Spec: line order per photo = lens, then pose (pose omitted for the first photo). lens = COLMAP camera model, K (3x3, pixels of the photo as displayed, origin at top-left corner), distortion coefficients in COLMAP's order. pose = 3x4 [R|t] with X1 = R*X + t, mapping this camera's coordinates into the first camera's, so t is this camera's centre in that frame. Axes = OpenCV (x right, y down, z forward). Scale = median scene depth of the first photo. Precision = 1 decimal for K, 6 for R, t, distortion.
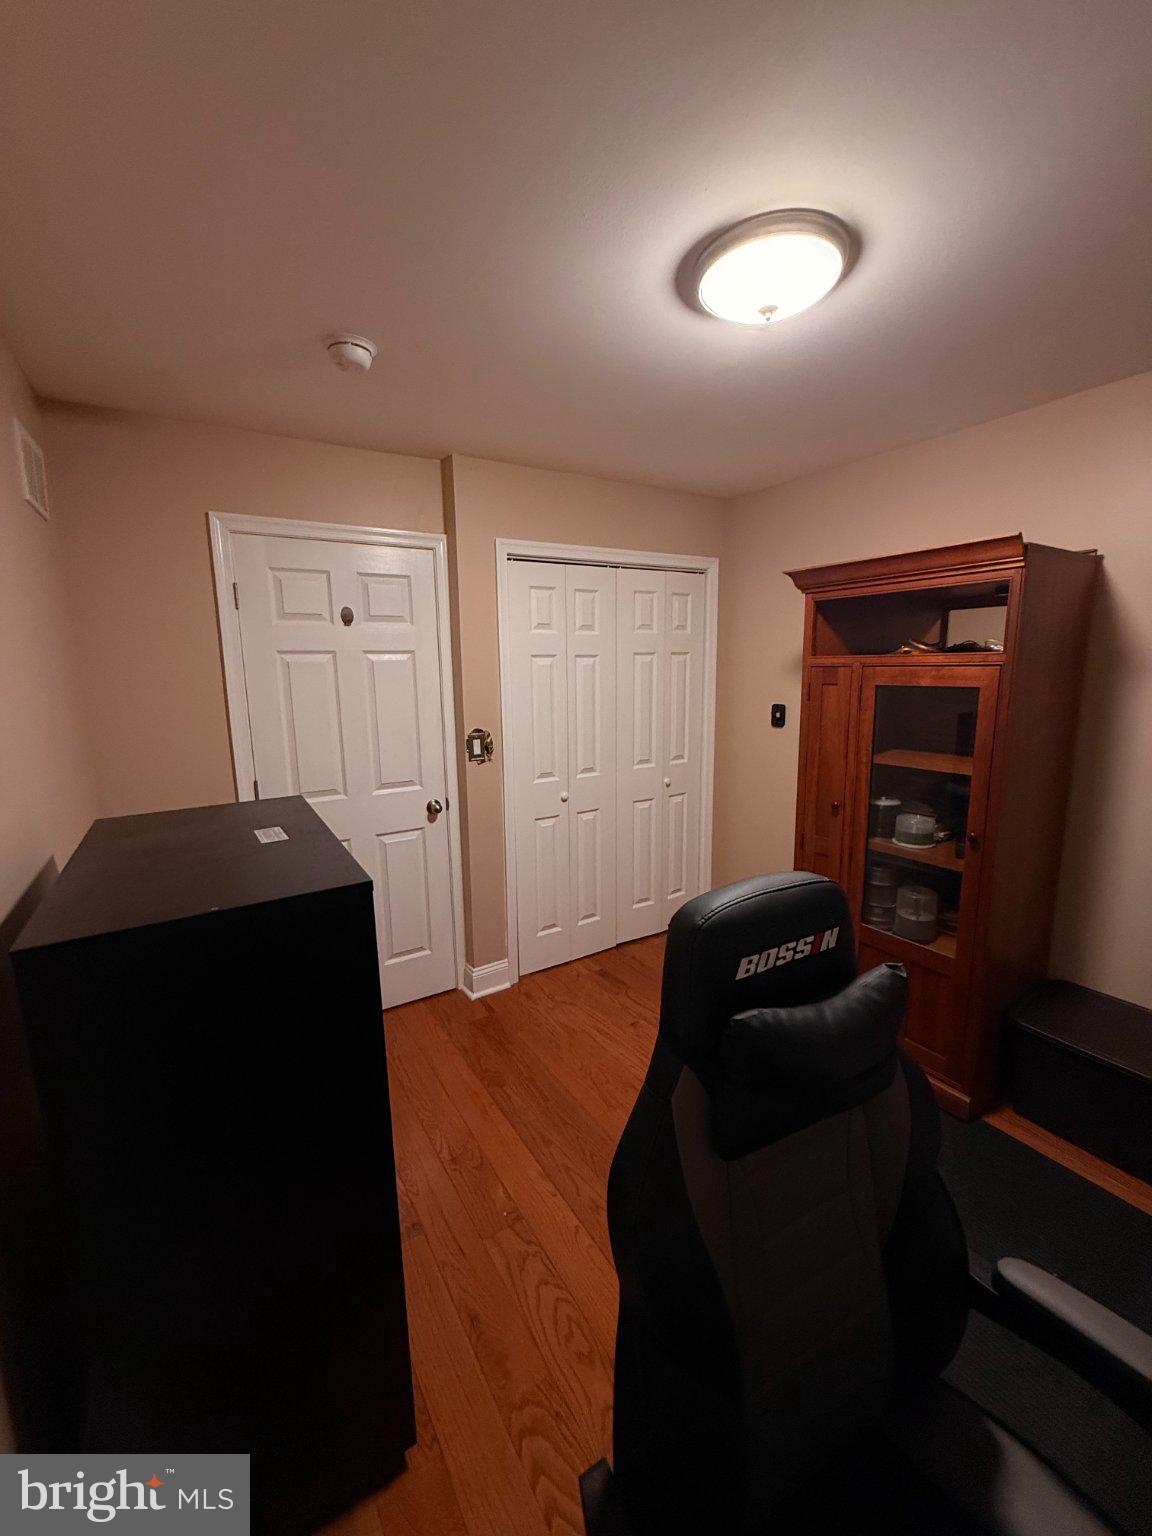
lens RADIAL K [[614.6, 0, 573.9], [0, 614.6, 766.4], [0, 0, 1]] dist [-0.000285, -0.000034]
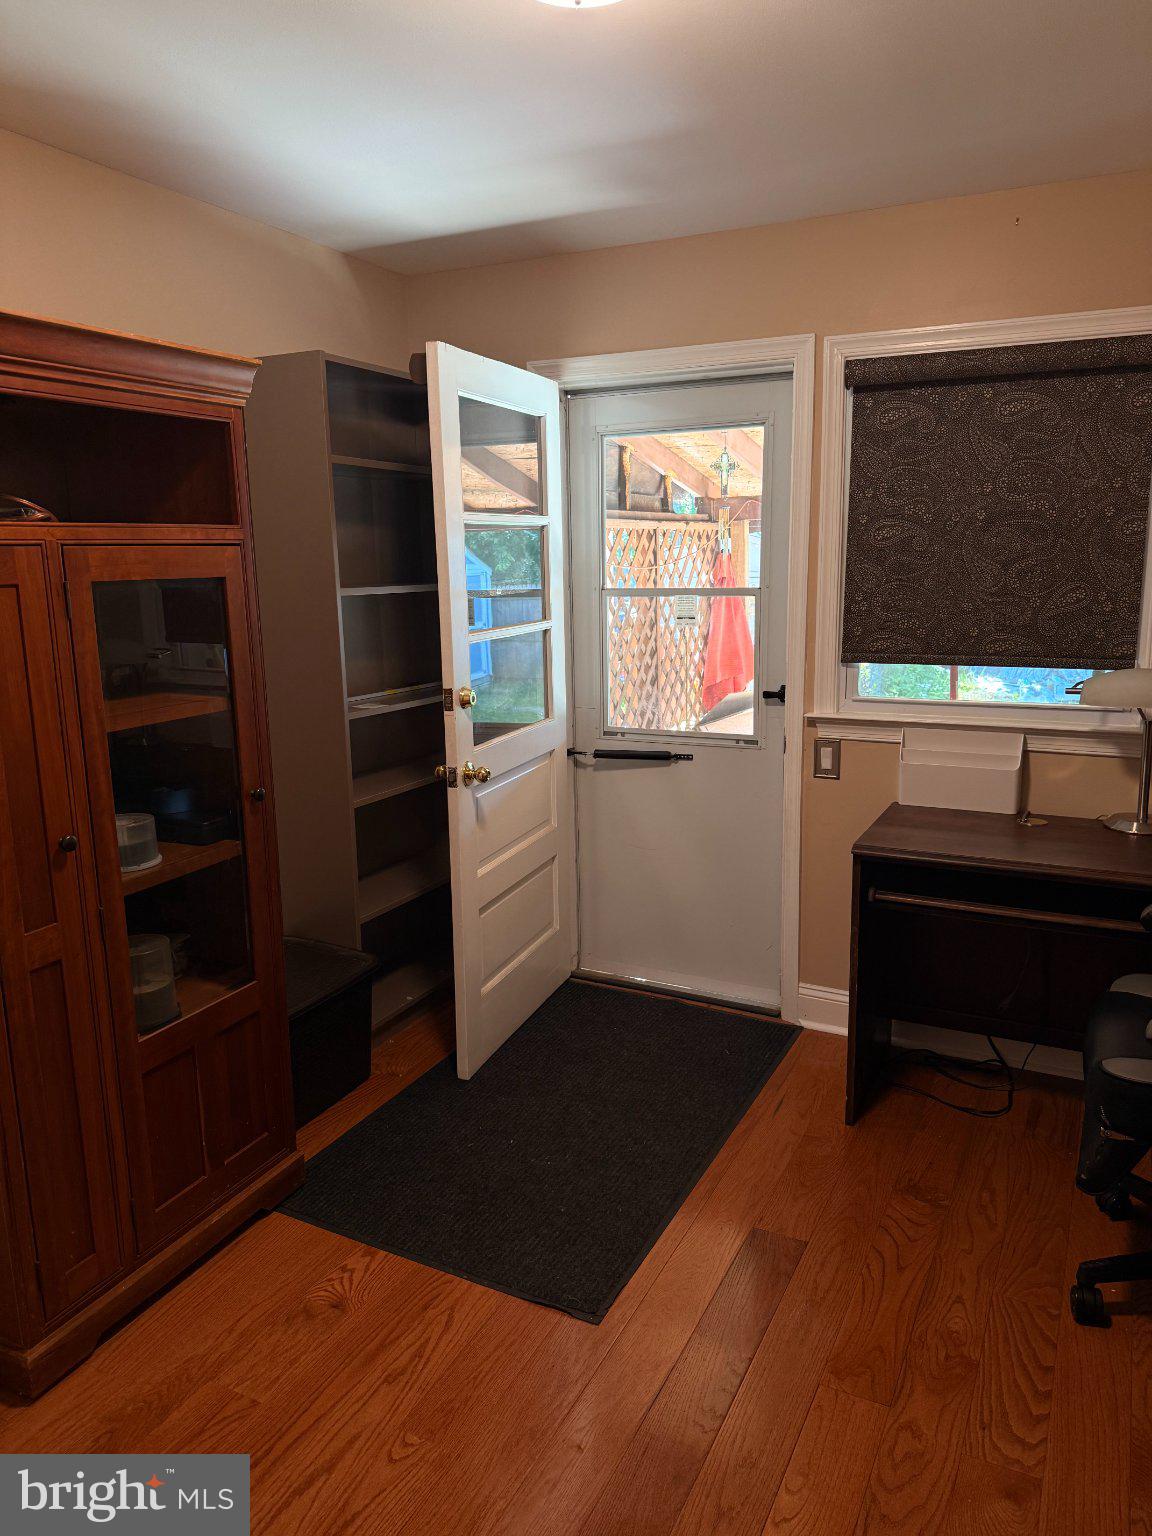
lens RADIAL K [[1075.3, 0, 574.6], [0, 1075.3, 768.2], [0, 0, 1]] dist [0.005858, -0.017226]
pose [[-0.508062, -0.148207, 0.848474, -0.620220], [0.169797, 0.948520, 0.267356, -0.194923], [-0.844418, 0.279902, -0.456741, 1.384800]]
